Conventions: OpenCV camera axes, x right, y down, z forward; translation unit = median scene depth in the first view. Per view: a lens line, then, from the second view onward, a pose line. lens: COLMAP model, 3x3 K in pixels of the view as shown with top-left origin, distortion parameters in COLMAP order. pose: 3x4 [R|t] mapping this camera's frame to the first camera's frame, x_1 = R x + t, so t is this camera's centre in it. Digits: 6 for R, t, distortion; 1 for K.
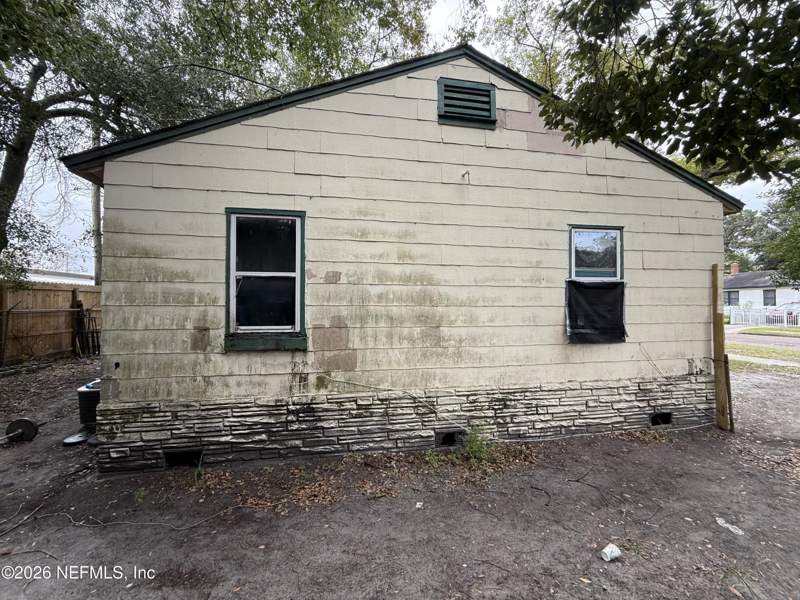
lens RADIAL K [[321.9, 0, 399.6], [0, 321.9, 301.3], [0, 0, 1]] dist [-0.000121, -0.000054]
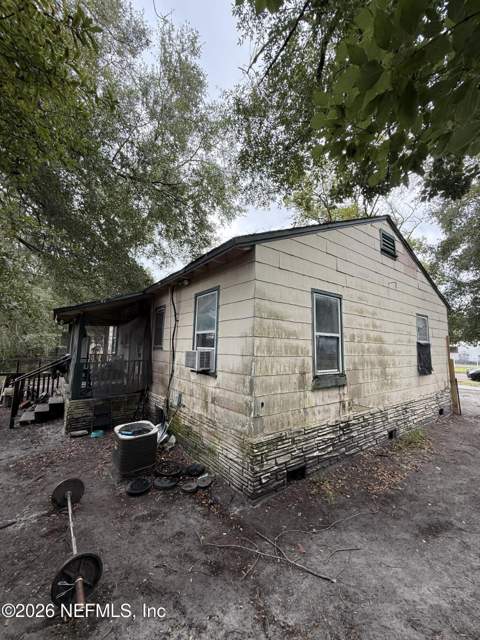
lens RADIAL K [[257.5, 0, 239.4], [0, 257.5, 319.2], [0, 0, 1]] dist [-0.000121, -0.000054]
pose [[0.891735, 0.064560, 0.447930, -1.340577], [-0.020951, 0.994600, -0.101642, -0.025192], [-0.452074, 0.081254, 0.888272, 0.122077]]
